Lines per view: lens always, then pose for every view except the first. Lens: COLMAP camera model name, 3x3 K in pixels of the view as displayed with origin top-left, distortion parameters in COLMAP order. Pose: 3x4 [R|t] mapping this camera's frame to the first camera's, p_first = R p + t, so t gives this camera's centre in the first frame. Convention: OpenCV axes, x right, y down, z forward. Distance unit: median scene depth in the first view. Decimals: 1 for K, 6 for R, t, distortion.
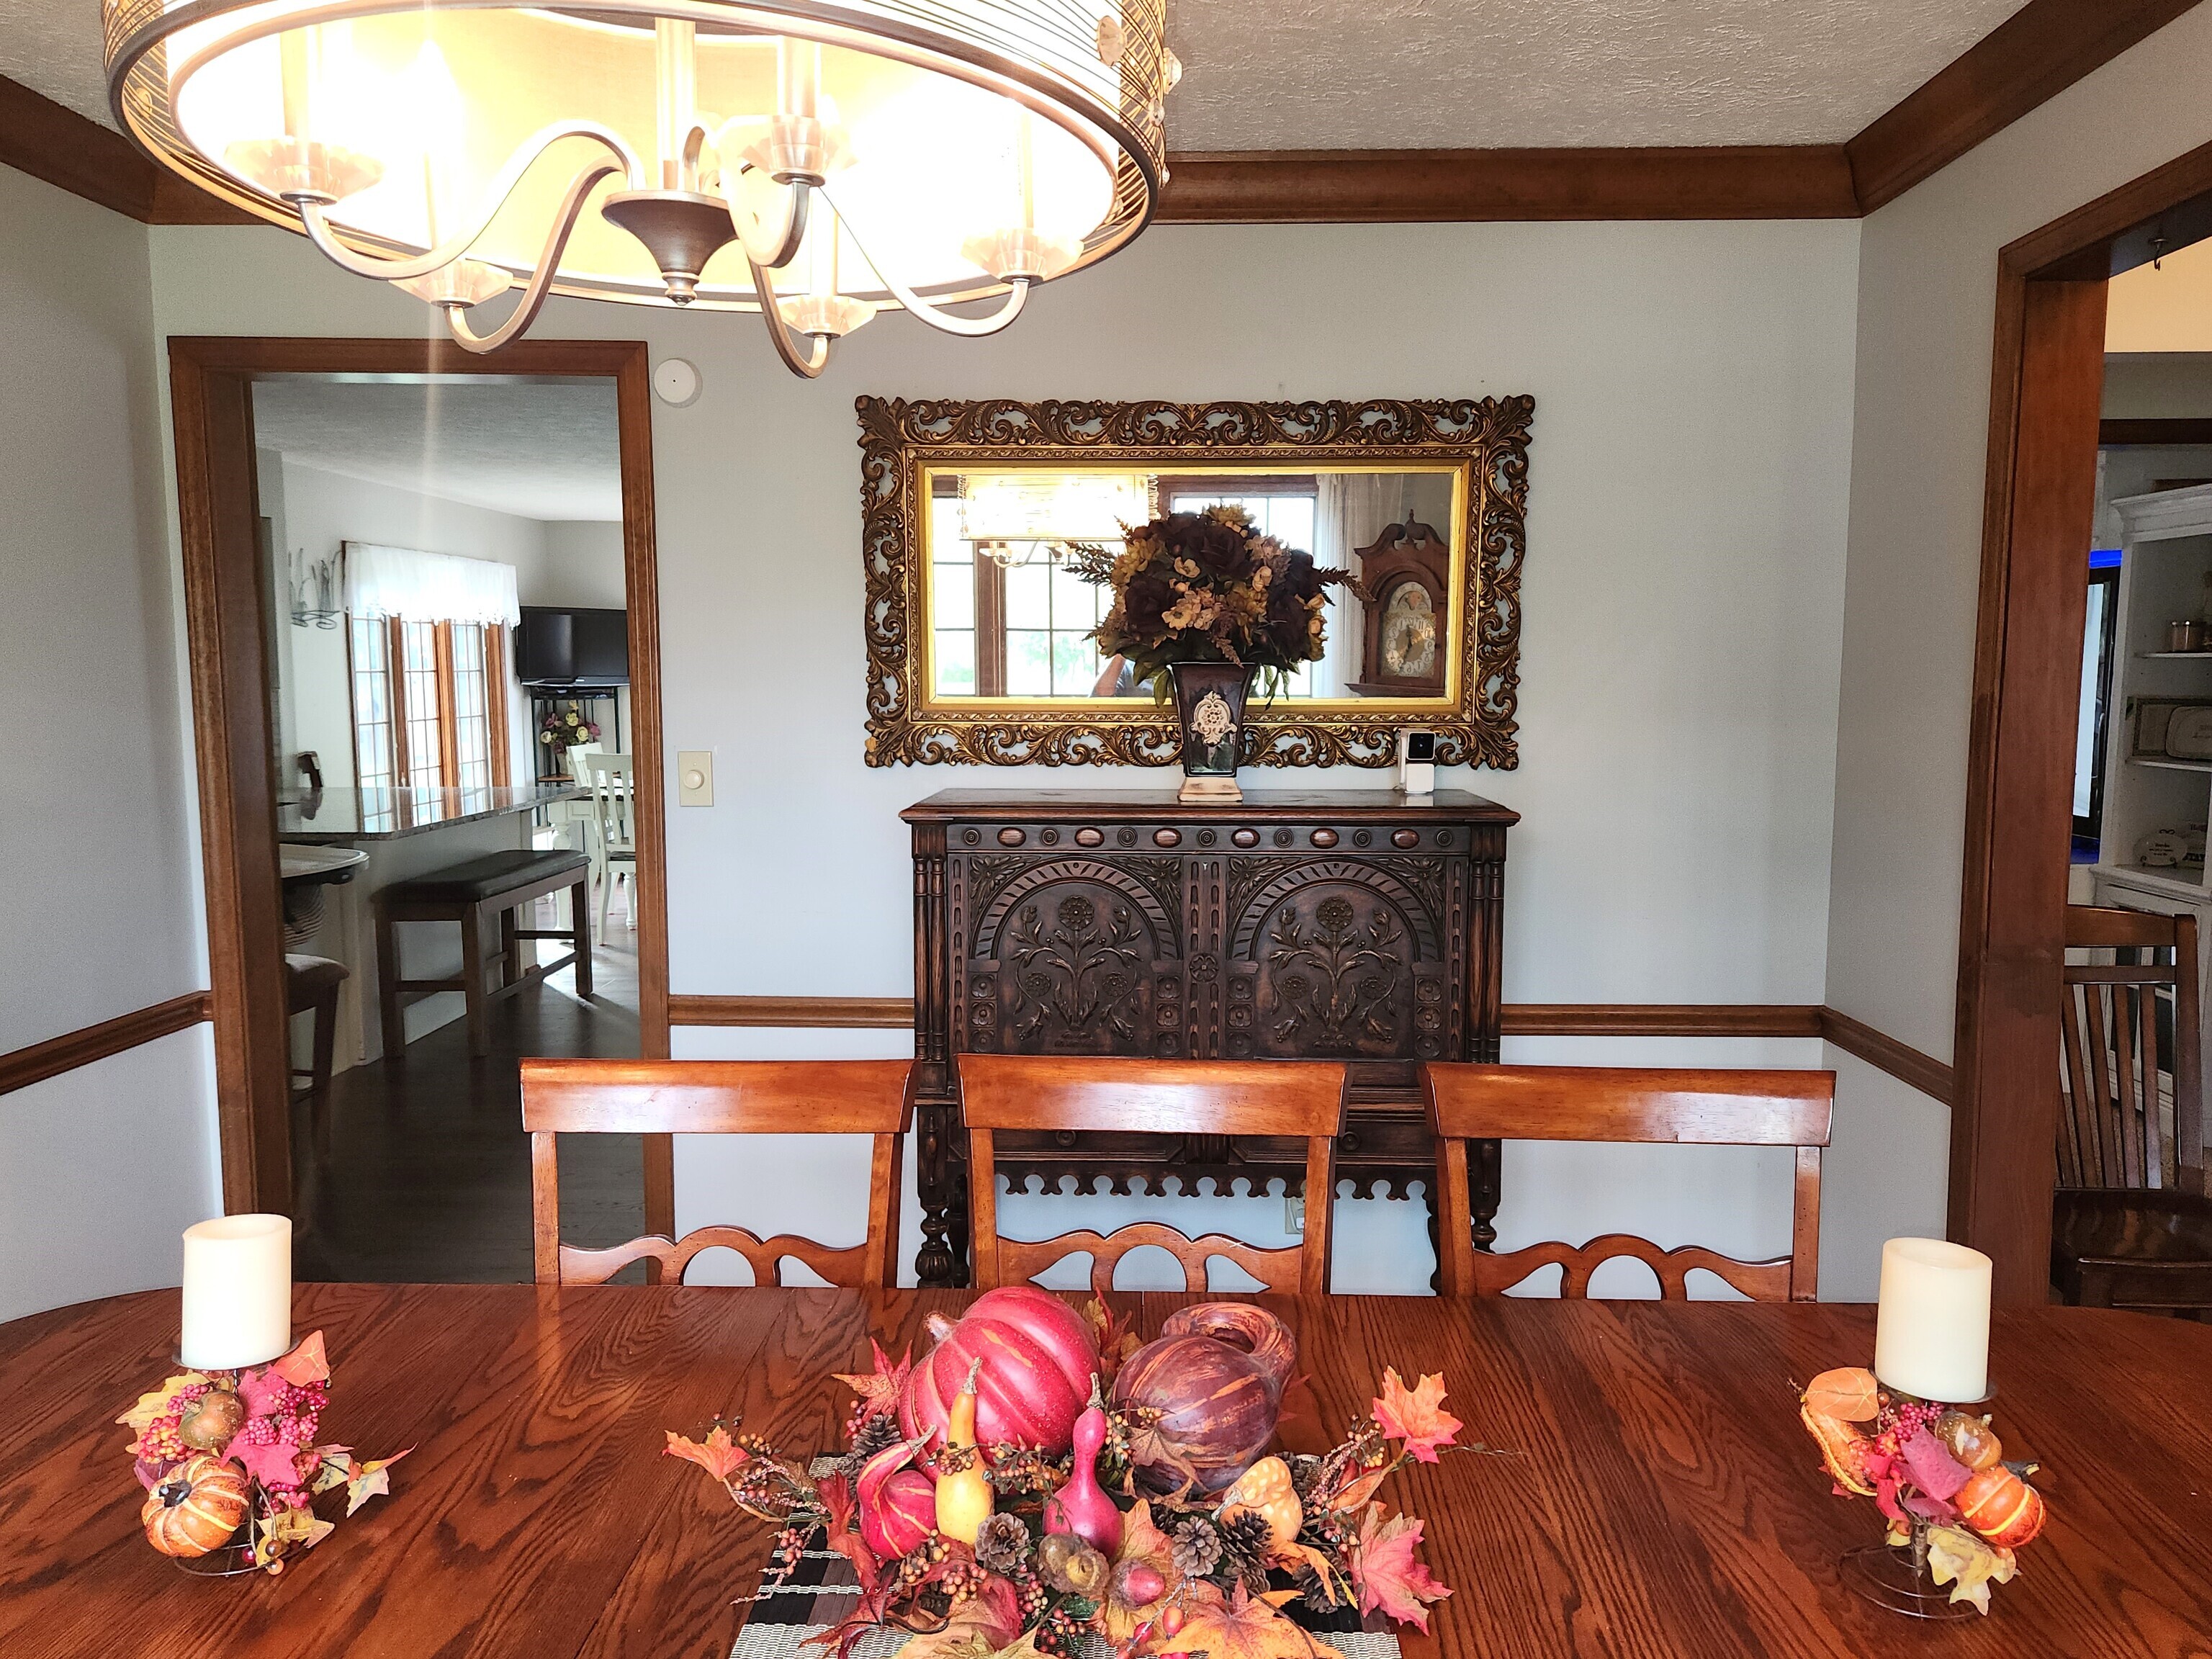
lens RADIAL K [[1588.5, 0, 1114.4], [0, 1588.5, 834.1], [0, 0, 1]] dist [0.047768, -0.031846]
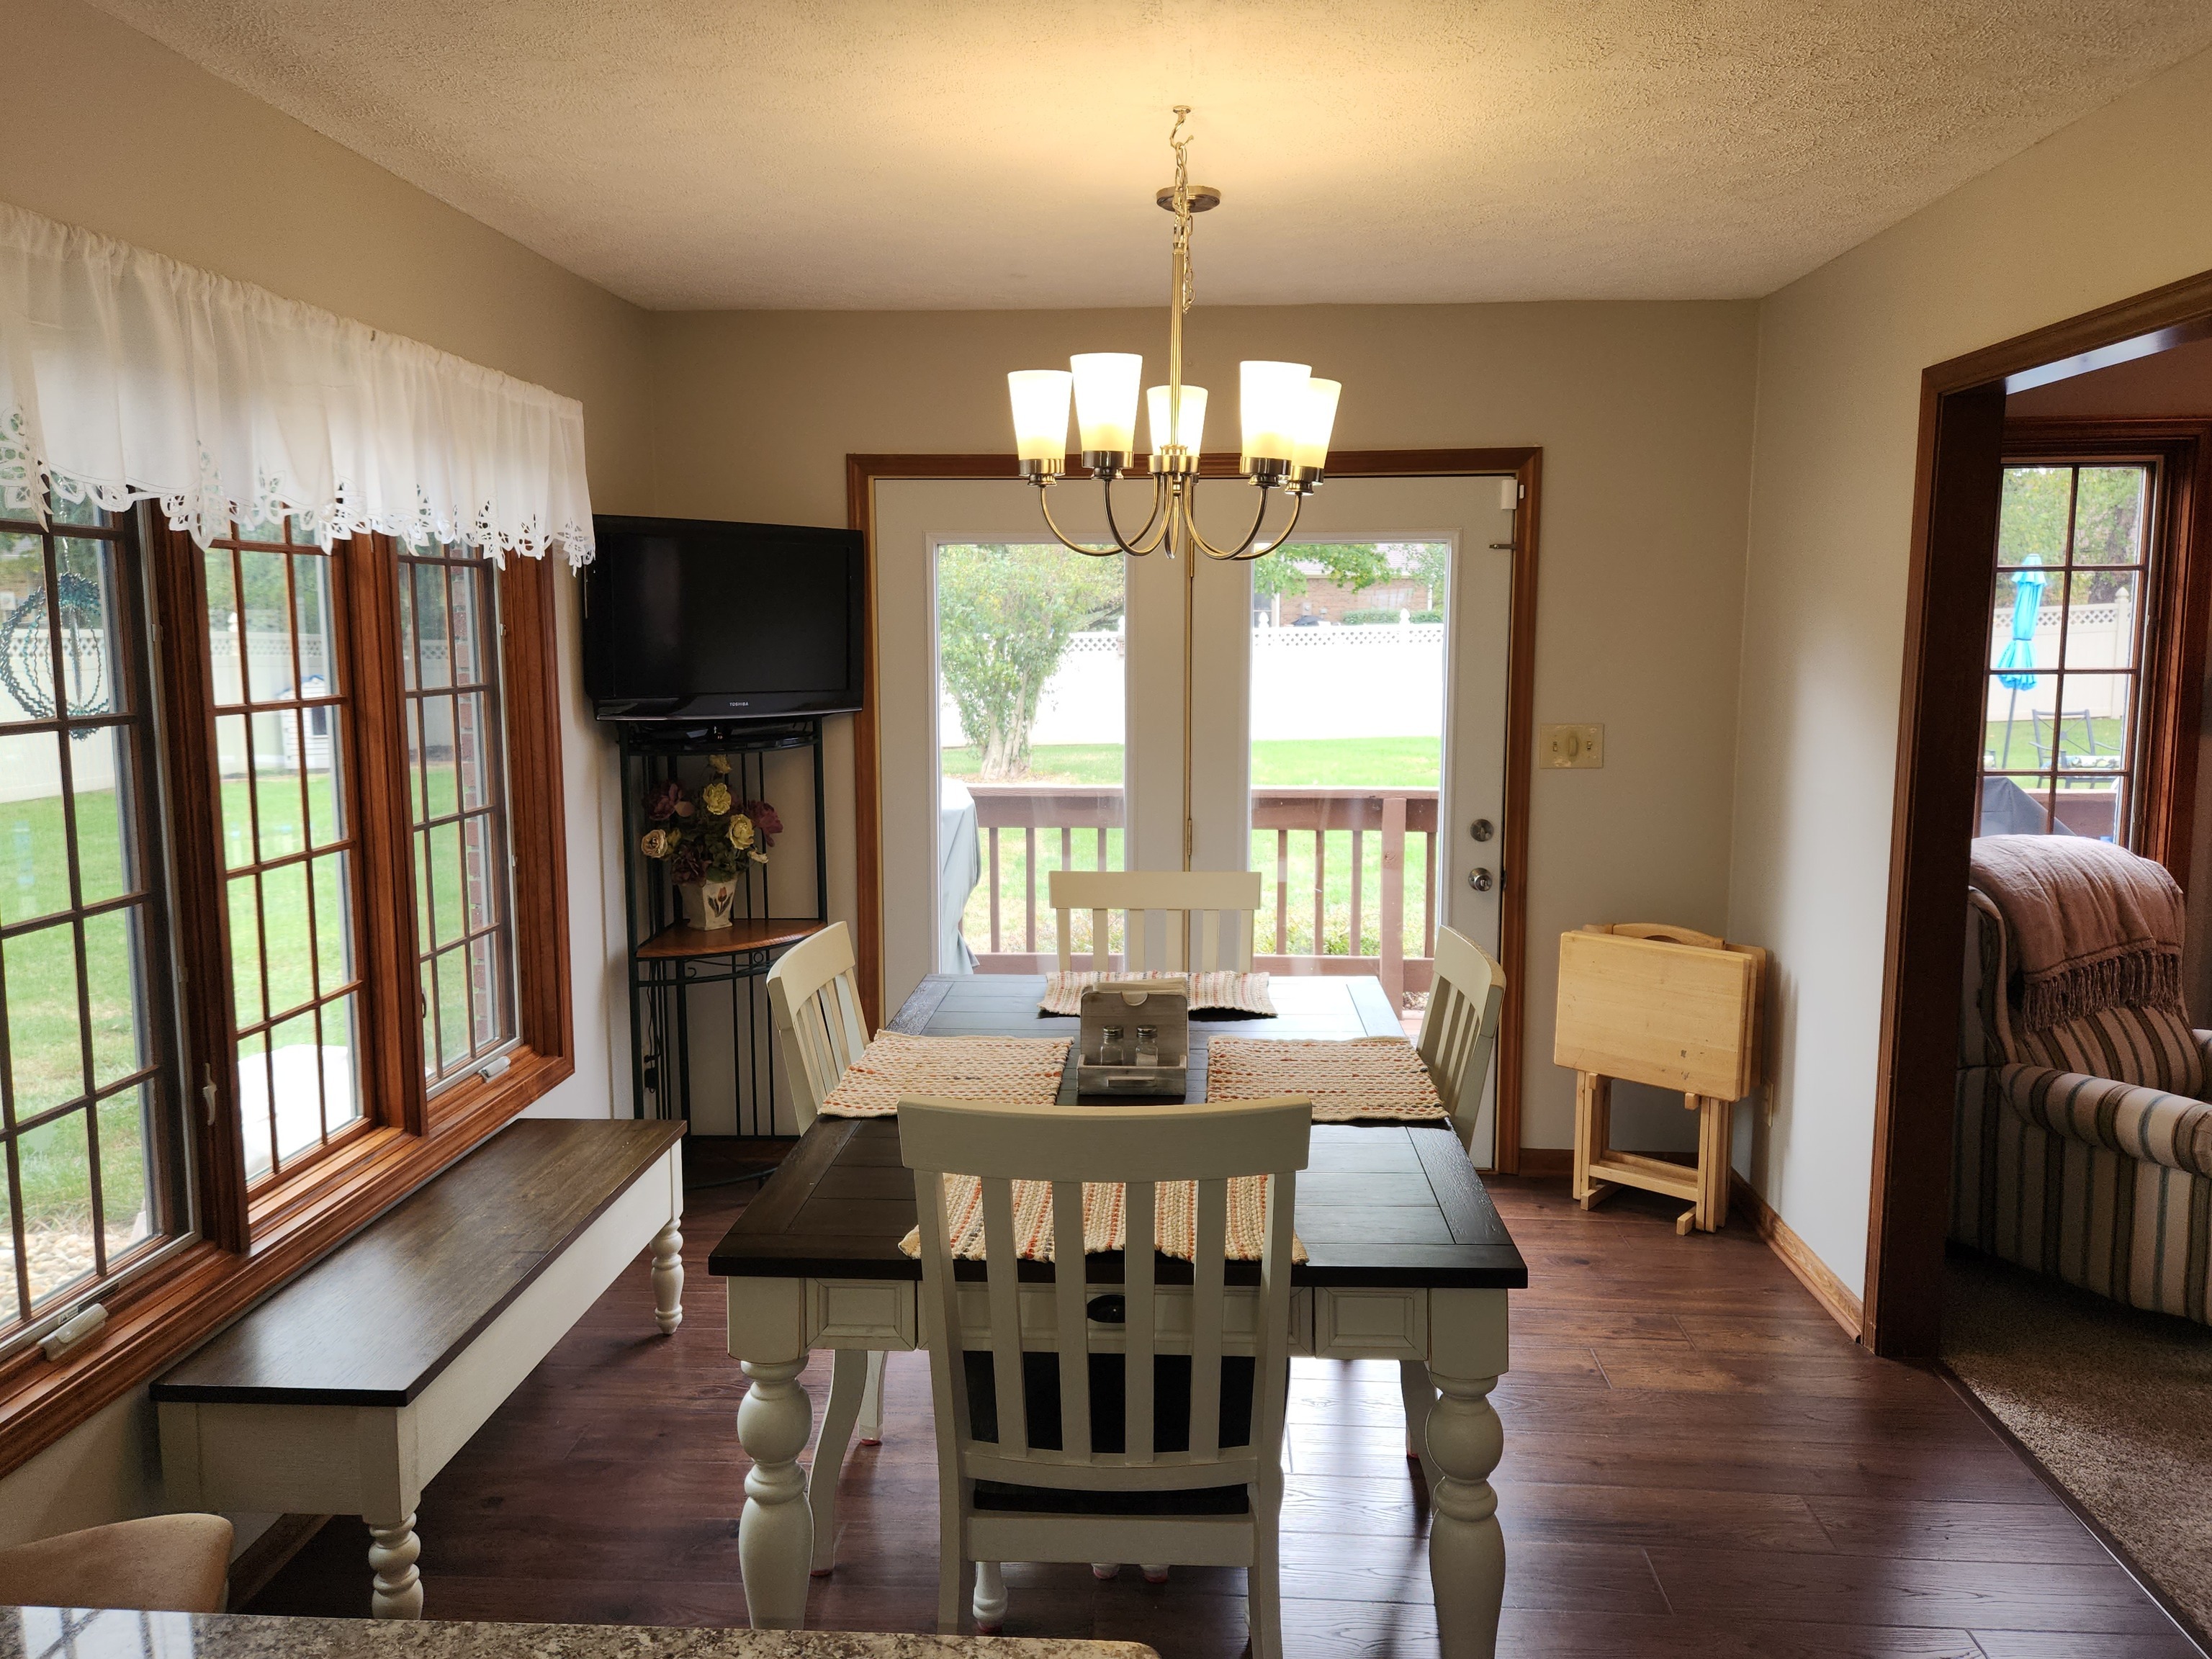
lens RADIAL K [[1588.5, 0, 1089.2], [0, 1588.5, 819.7], [0, 0, 1]] dist [0.047768, -0.031846]
pose [[0.999276, 0.001572, -0.038022, -0.281144], [-0.000964, 0.999872, 0.015989, -0.089435], [0.038043, -0.015941, 0.999149, 0.733311]]
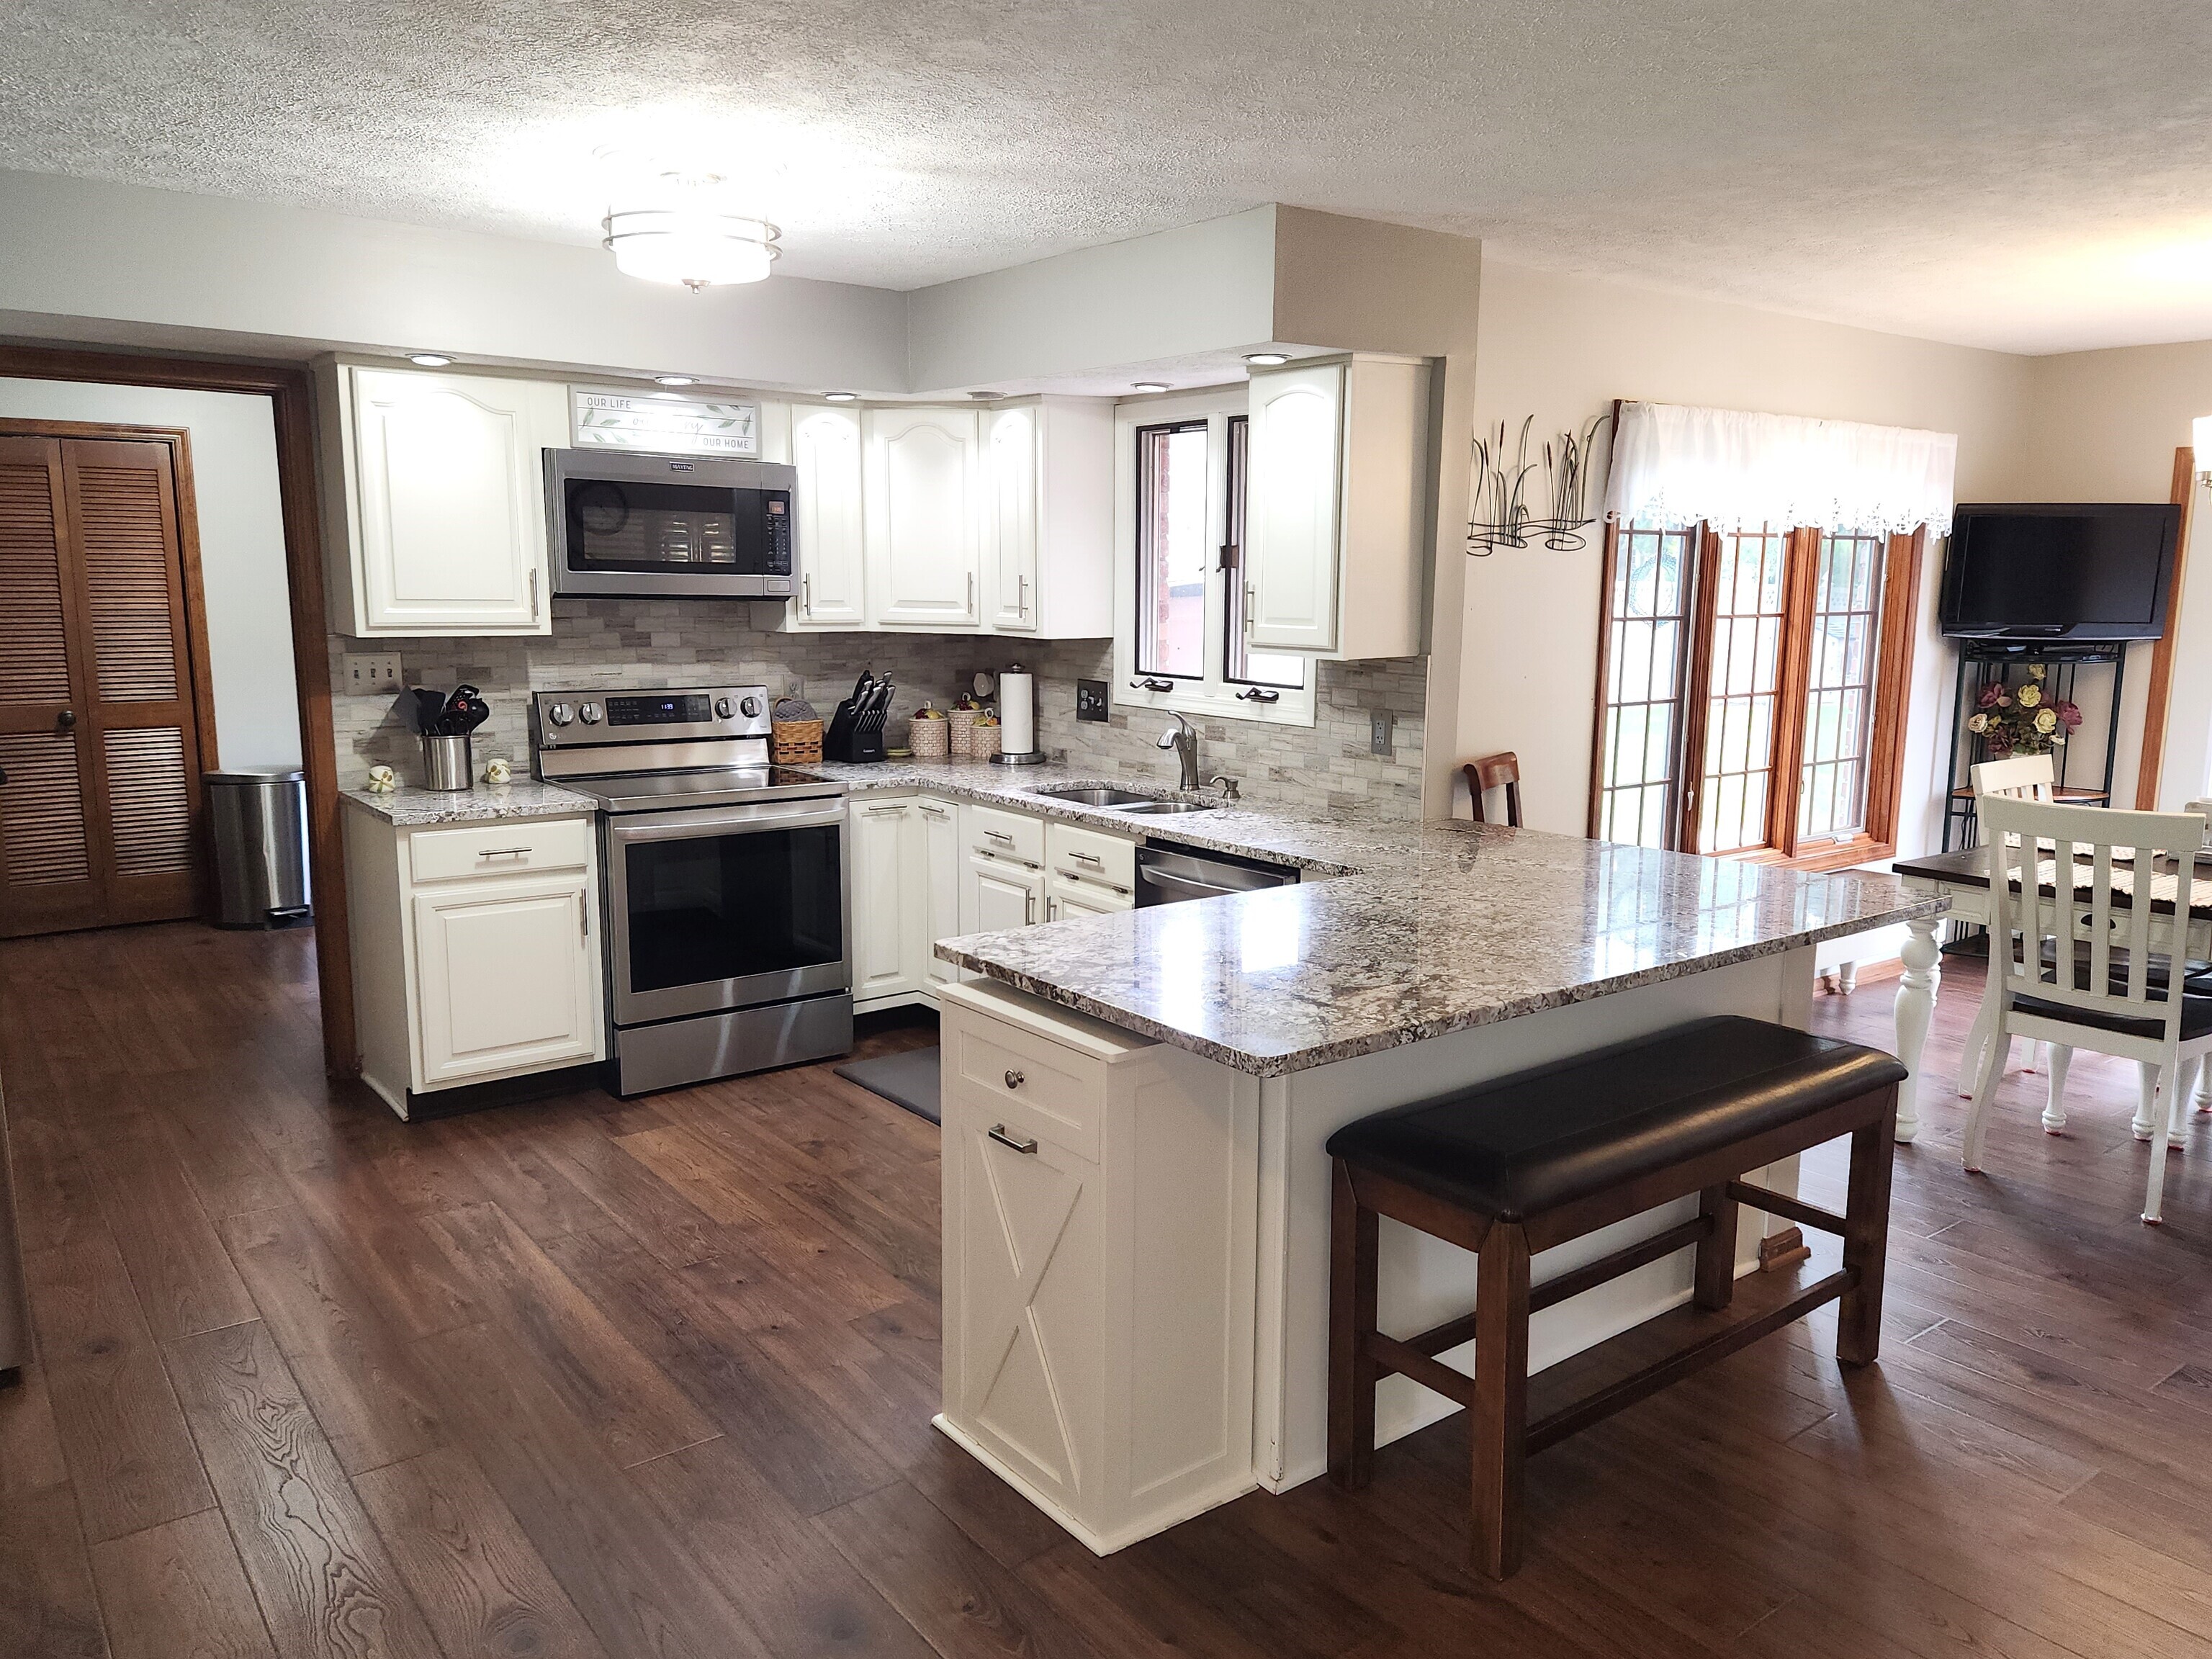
lens RADIAL K [[1588.5, 0, 1152.0], [0, 1588.5, 853.3], [0, 0, 1]] dist [0.047768, -0.031846]
pose [[0.638472, 0.138302, -0.757117, -0.109281], [-0.088580, 0.990390, 0.106215, -0.059518], [0.764531, -0.000750, 0.644587, 0.452791]]
